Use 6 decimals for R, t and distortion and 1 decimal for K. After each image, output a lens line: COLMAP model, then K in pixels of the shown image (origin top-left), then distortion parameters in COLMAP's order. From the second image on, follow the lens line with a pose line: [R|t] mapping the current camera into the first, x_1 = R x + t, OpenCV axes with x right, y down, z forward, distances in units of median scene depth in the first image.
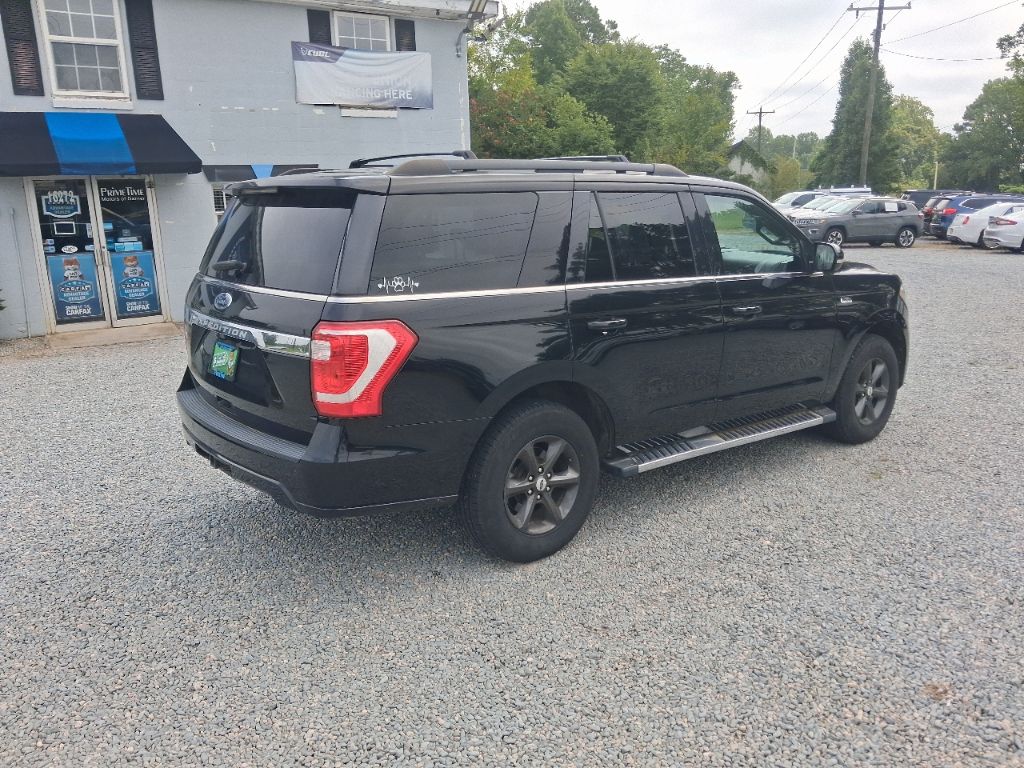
lens RADIAL K [[777.5, 0, 495.3], [0, 777.5, 375.0], [0, 0, 1]] dist [0.042917, -0.047298]
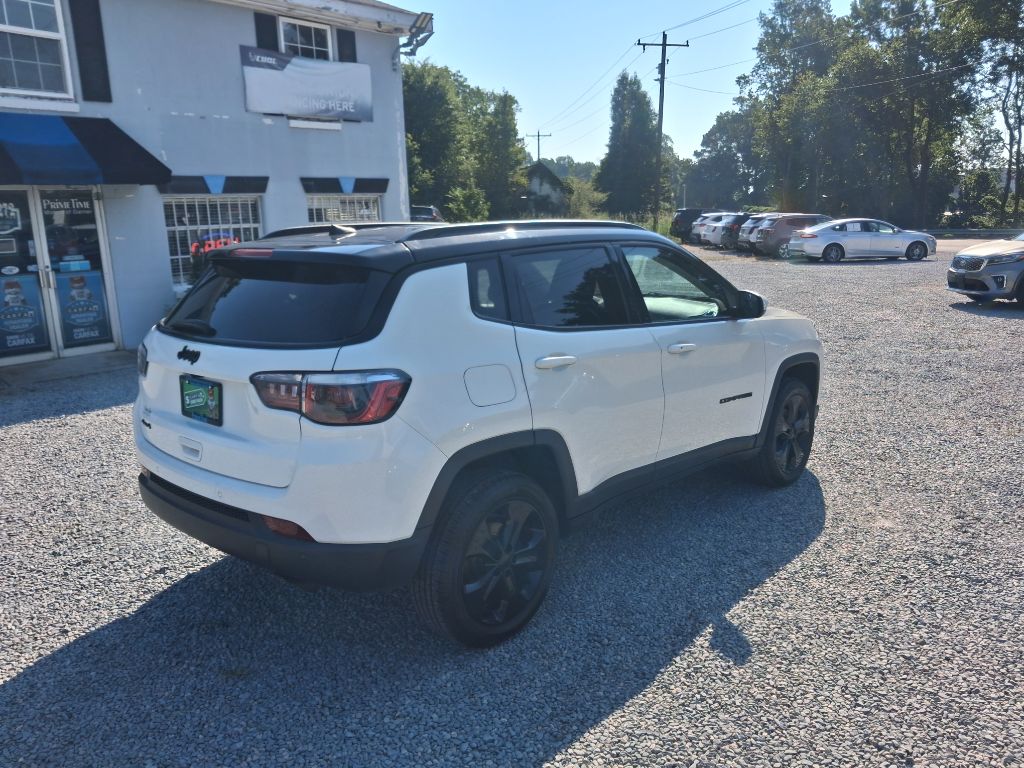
lens RADIAL K [[777.5, 0, 480.0], [0, 777.5, 383.2], [0, 0, 1]] dist [0.042917, -0.047298]
pose [[0.963995, -0.055409, 0.260084, -0.264591], [0.058322, 0.998292, -0.003488, -0.001897], [-0.259447, 0.018531, 0.965580, 0.026798]]
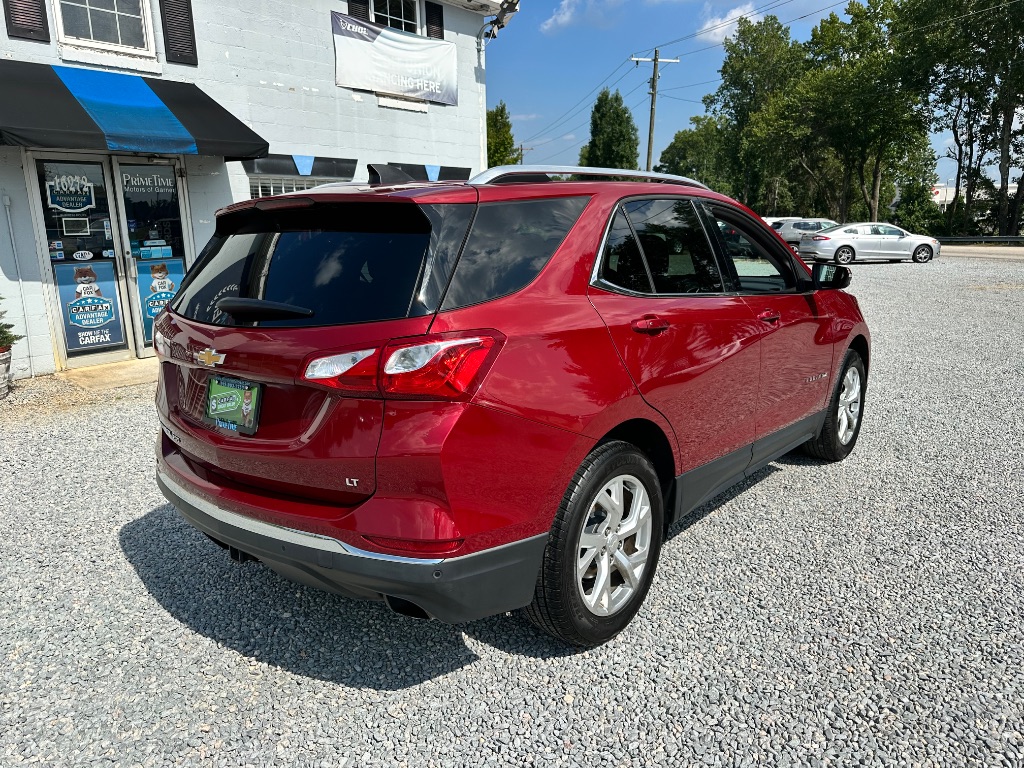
lens RADIAL K [[697.1, 0, 483.7], [0, 697.1, 379.8], [0, 0, 1]] dist [0.041660, -0.029297]
pose [[0.951593, -0.055495, 0.302309, -0.376841], [0.055620, 0.998418, 0.008204, -0.026185], [-0.302286, 0.009008, 0.953175, 0.241787]]
